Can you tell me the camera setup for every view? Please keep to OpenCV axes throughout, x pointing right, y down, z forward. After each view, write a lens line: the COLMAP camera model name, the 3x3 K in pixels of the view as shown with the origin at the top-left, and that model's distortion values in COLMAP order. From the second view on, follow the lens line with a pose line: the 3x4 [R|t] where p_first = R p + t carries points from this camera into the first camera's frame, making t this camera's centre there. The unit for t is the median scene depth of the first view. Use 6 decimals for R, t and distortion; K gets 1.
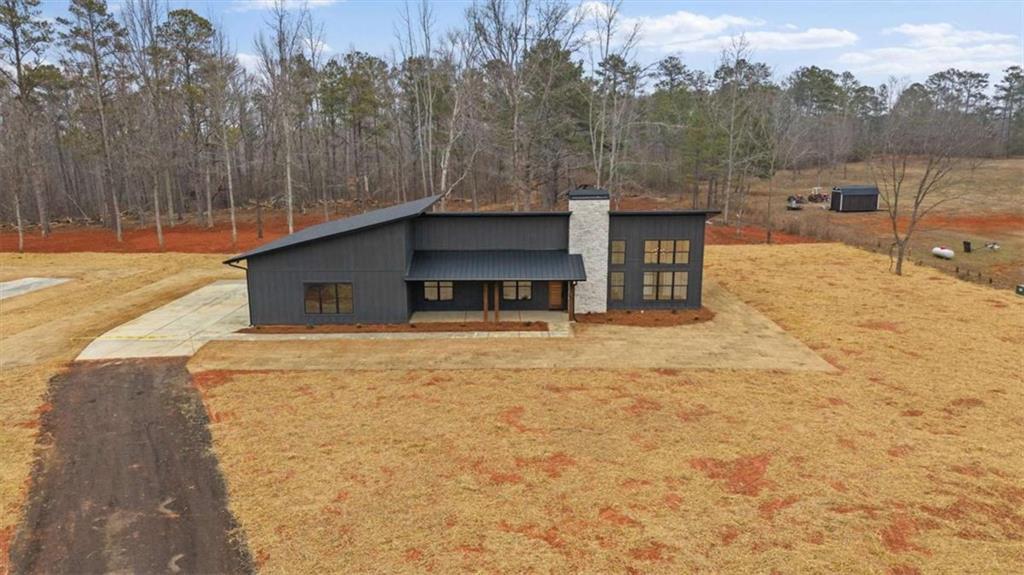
lens RADIAL K [[646.4, 0, 512.0], [0, 646.4, 287.5], [0, 0, 1]] dist [0.199600, -0.000040]
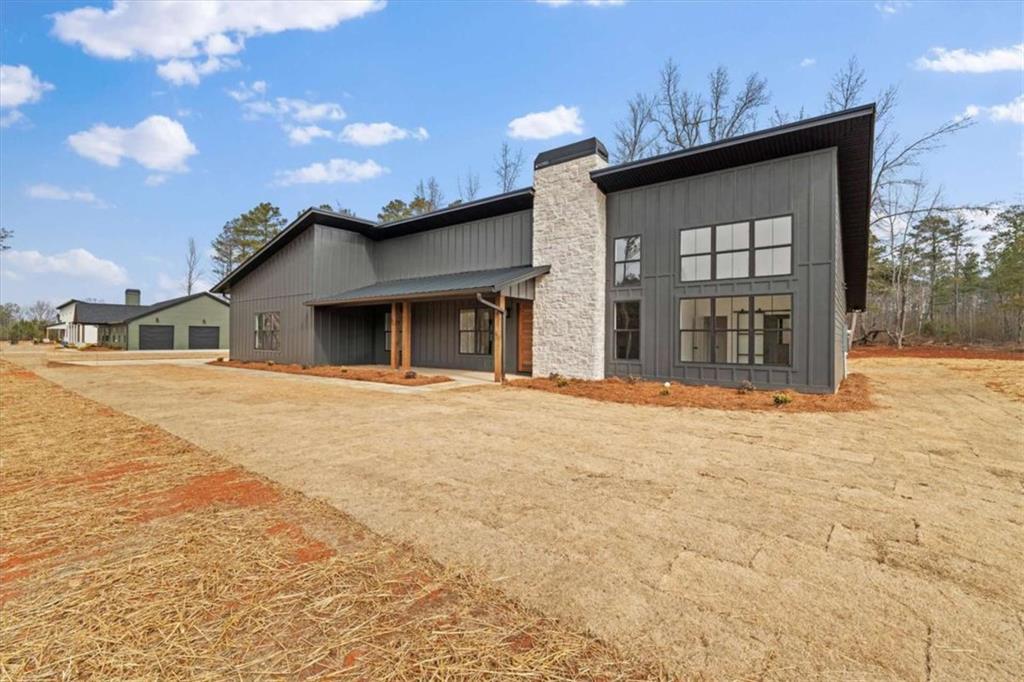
lens RADIAL K [[448.8, 0, 513.2], [0, 448.8, 339.8], [0, 0, 1]] dist [-0.003429, 0.000322]
pose [[0.789103, 0.010301, -0.614175, 0.304138], [-0.139048, 0.976901, -0.162267, 0.071688], [0.598316, 0.213445, 0.772307, 0.693992]]
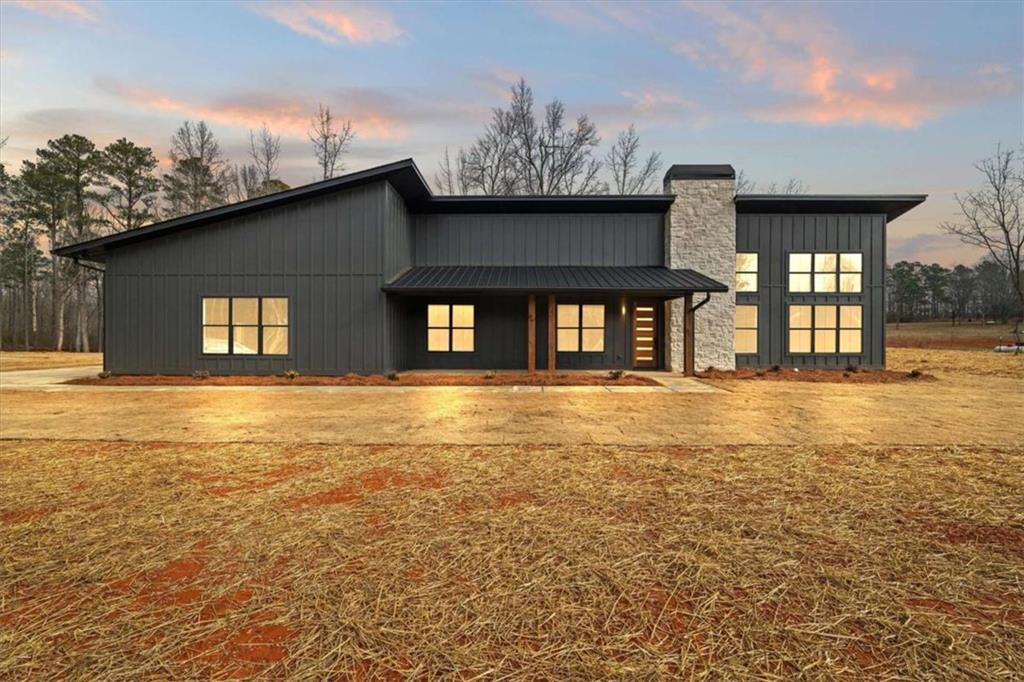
lens RADIAL K [[448.8, 0, 513.2], [0, 448.8, 339.8], [0, 0, 1]] dist [-0.003429, 0.000322]
pose [[0.999829, 0.004783, -0.017864, -0.047646], [-0.008390, 0.978159, -0.207689, 0.096419], [0.016480, 0.207803, 0.978032, 0.596401]]
